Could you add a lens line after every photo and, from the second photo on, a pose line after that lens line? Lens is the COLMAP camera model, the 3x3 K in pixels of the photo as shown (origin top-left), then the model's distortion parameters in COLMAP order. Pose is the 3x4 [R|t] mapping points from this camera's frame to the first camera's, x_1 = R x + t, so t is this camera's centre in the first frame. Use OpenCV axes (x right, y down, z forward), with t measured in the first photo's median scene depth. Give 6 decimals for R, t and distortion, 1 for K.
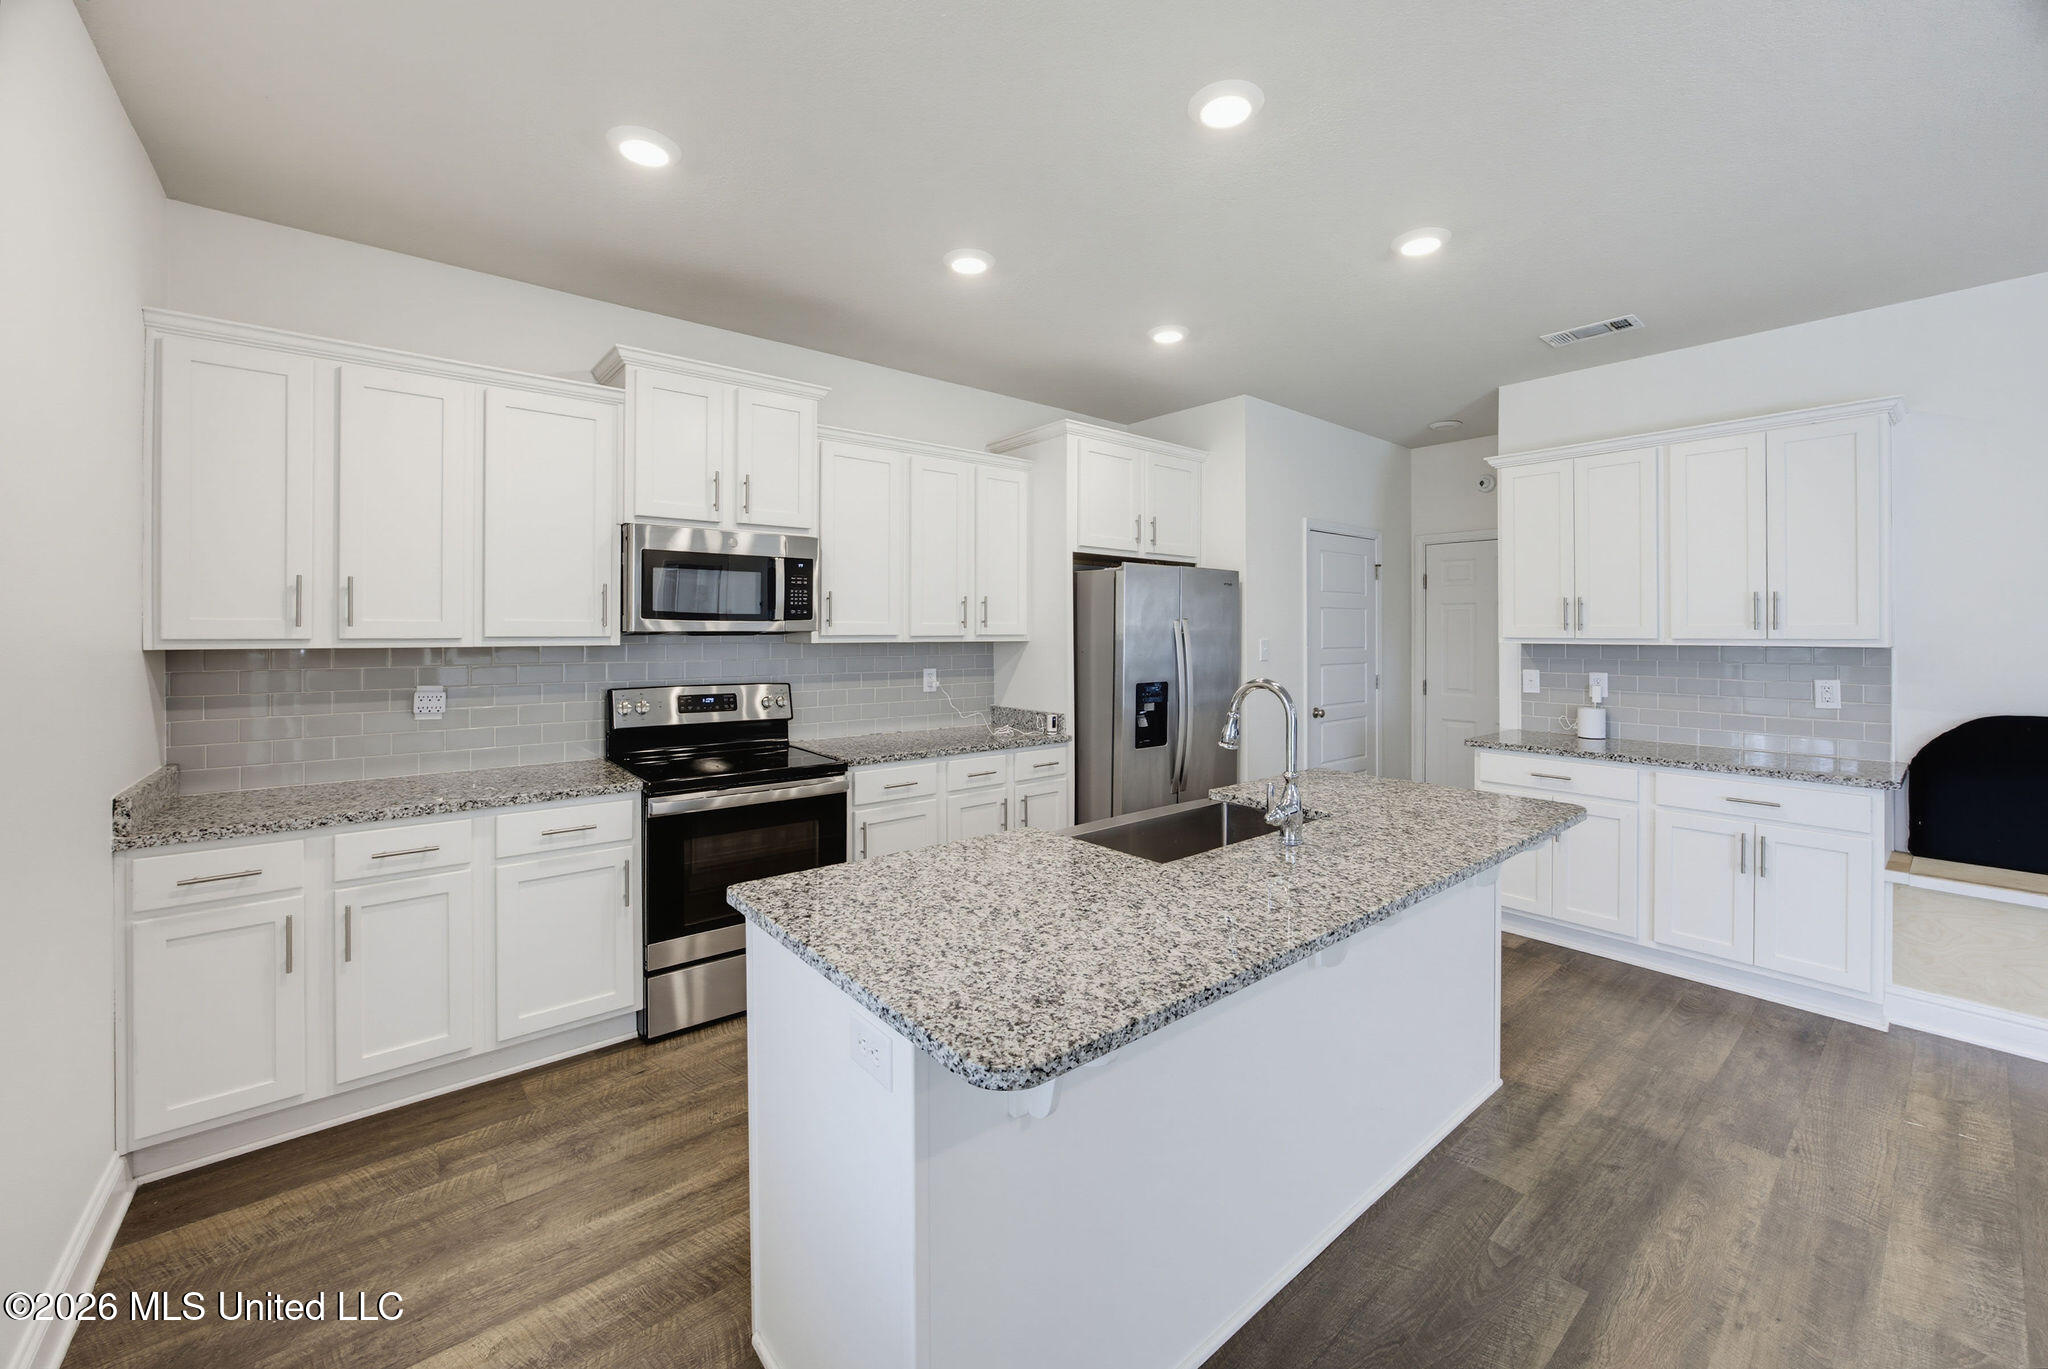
lens RADIAL K [[795.5, 0, 1034.9], [0, 795.5, 626.2], [0, 0, 1]] dist [-0.020528, 0.004106]
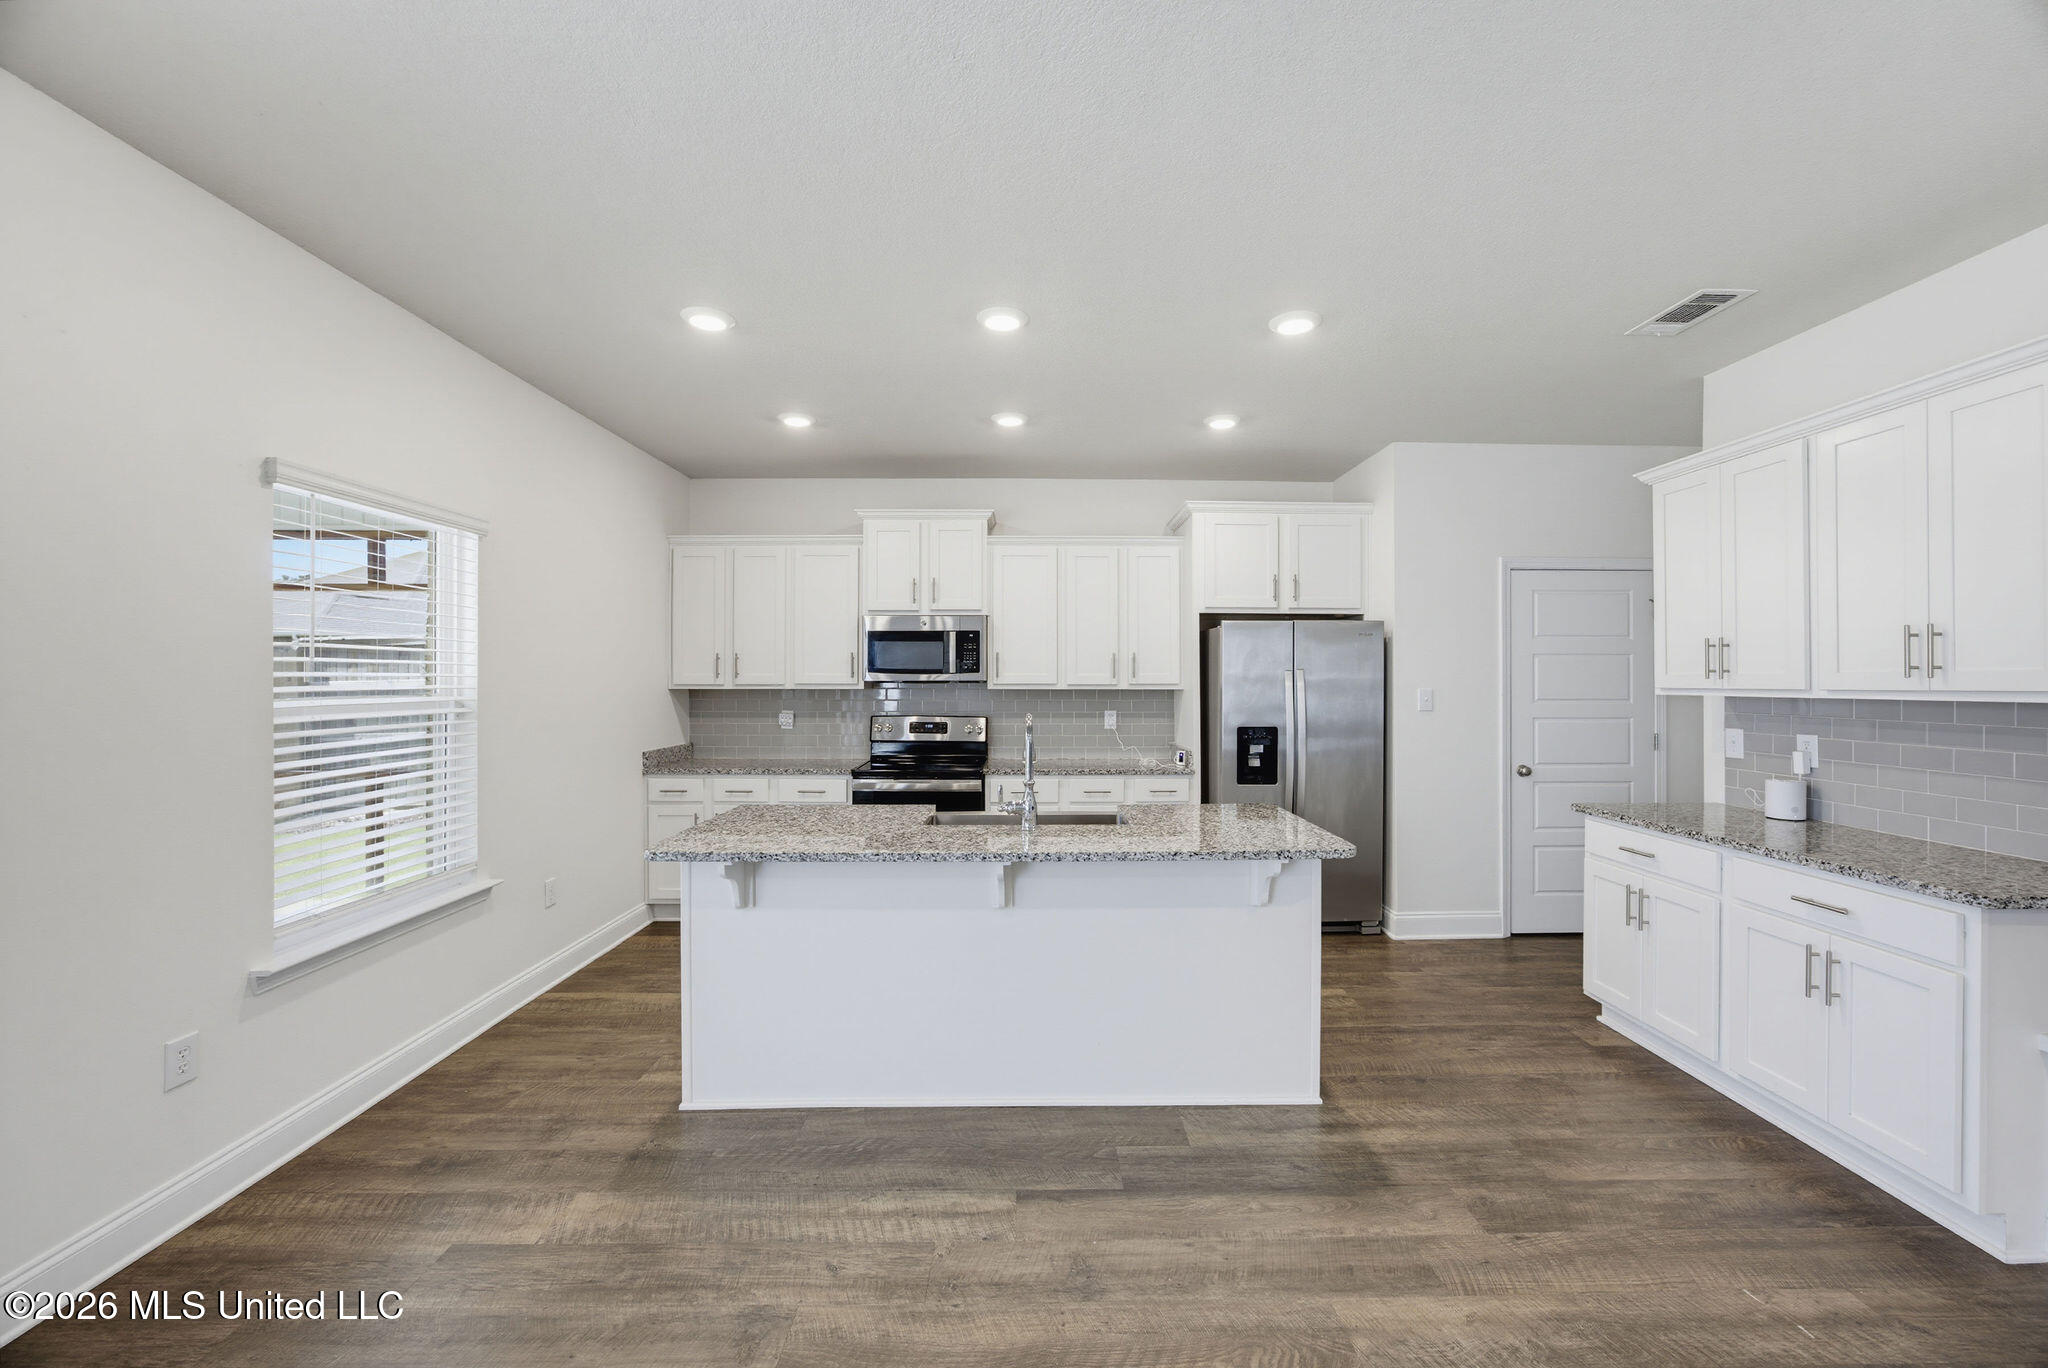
lens RADIAL K [[795.5, 0, 1041.9], [0, 795.5, 674.9], [0, 0, 1]] dist [-0.020528, 0.004106]
pose [[0.778120, -0.005602, -0.628090, 0.781514], [0.004214, 0.999984, -0.003698, 0.001951], [0.628101, 0.000230, 0.778132, -0.059113]]
